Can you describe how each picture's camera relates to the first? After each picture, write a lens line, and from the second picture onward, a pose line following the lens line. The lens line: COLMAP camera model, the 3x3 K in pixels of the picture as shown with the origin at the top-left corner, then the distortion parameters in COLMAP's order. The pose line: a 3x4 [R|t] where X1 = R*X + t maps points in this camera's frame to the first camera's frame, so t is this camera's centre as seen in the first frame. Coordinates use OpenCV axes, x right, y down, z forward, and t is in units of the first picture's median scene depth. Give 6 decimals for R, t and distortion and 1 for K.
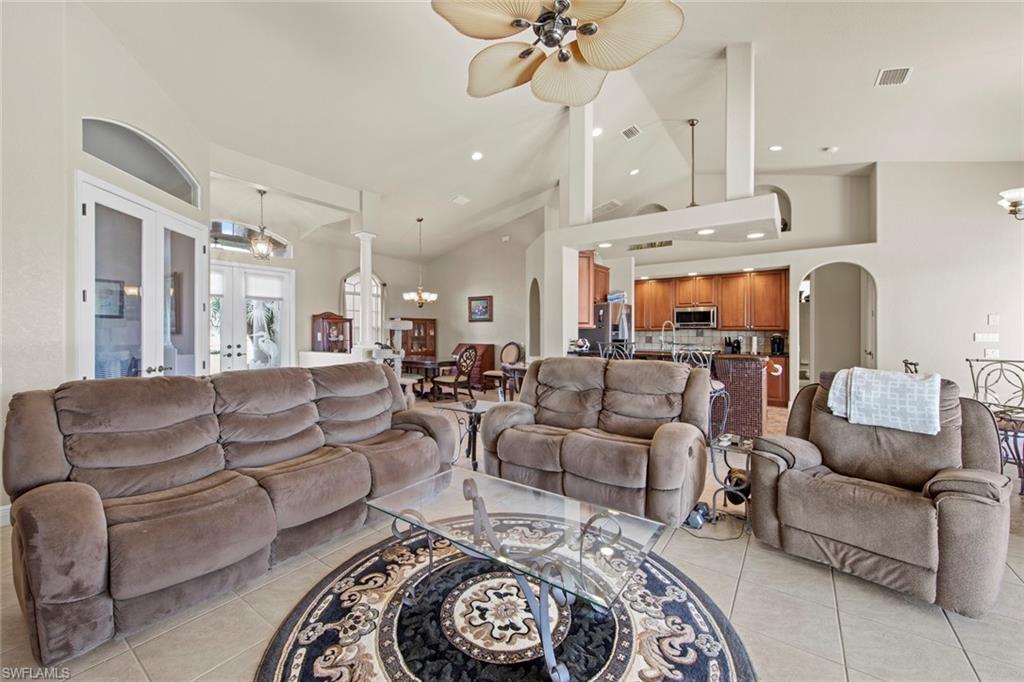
lens RADIAL K [[405.2, 0, 512.1], [0, 405.2, 330.3], [0, 0, 1]] dist [0.002630, -0.000089]
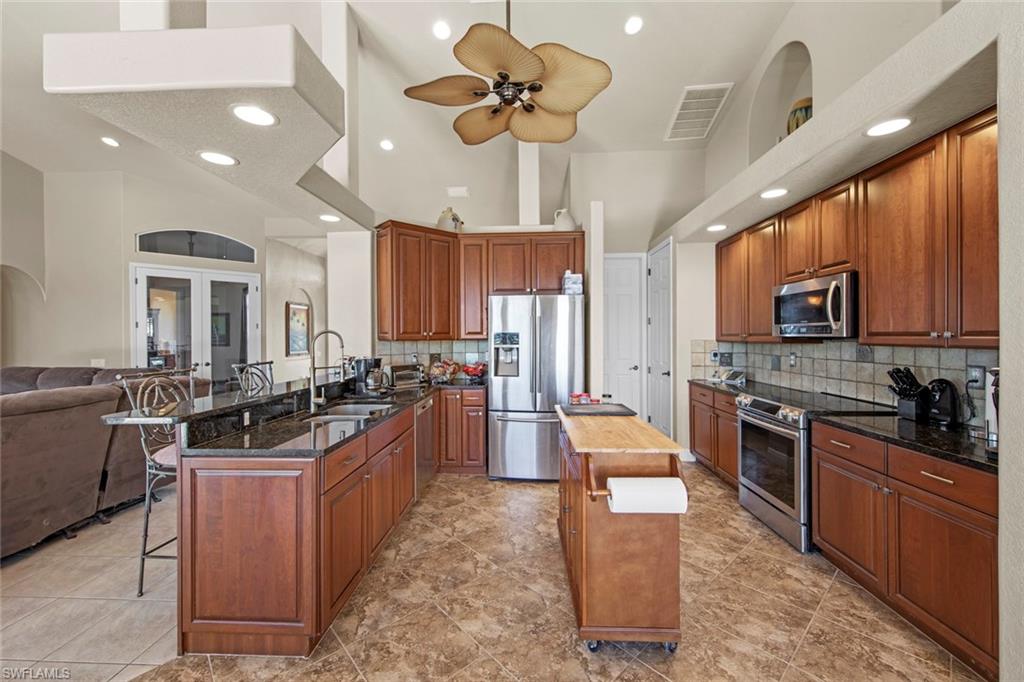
lens RADIAL K [[401.1, 0, 512.0], [0, 401.1, 341.0], [0, 0, 1]] dist [0.000723, -0.000031]
pose [[0.524490, 0.005248, -0.851401, 0.657365], [0.001857, 0.999972, 0.007308, -0.004606], [0.851415, -0.005414, 0.524465, 0.622122]]
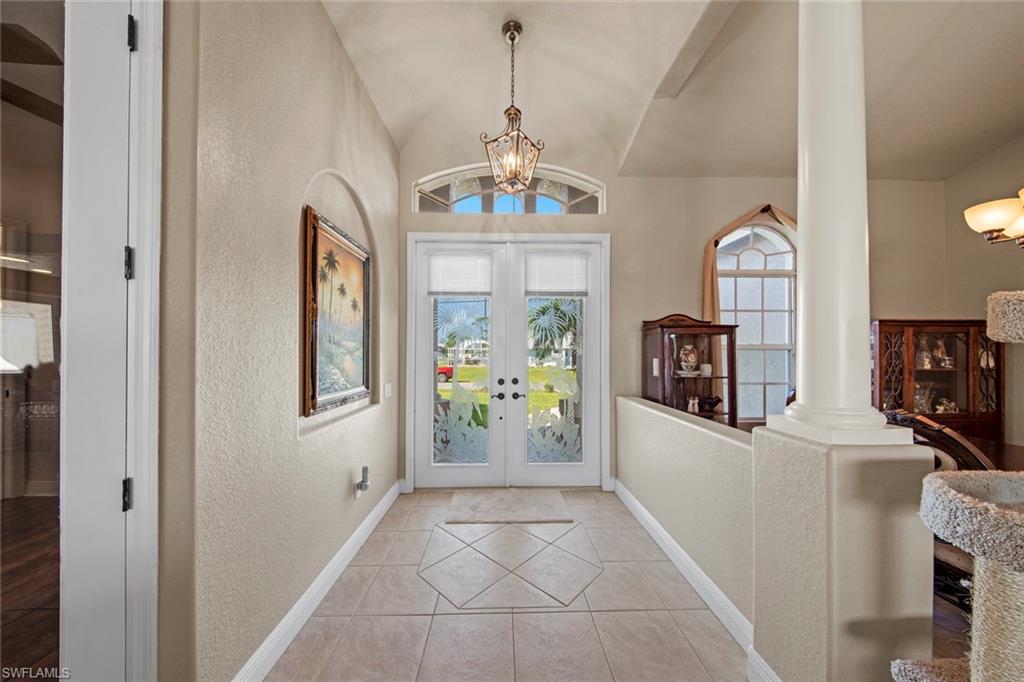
lens RADIAL K [[337.5, 0, 512.1], [0, 337.5, 351.2], [0, 0, 1]] dist [0.000792, -0.000006]
pose [[0.599676, -0.002494, -0.800239, -0.269599], [-0.000813, 0.999993, -0.003726, -0.000975], [0.800243, 0.002885, 0.599669, 0.645067]]
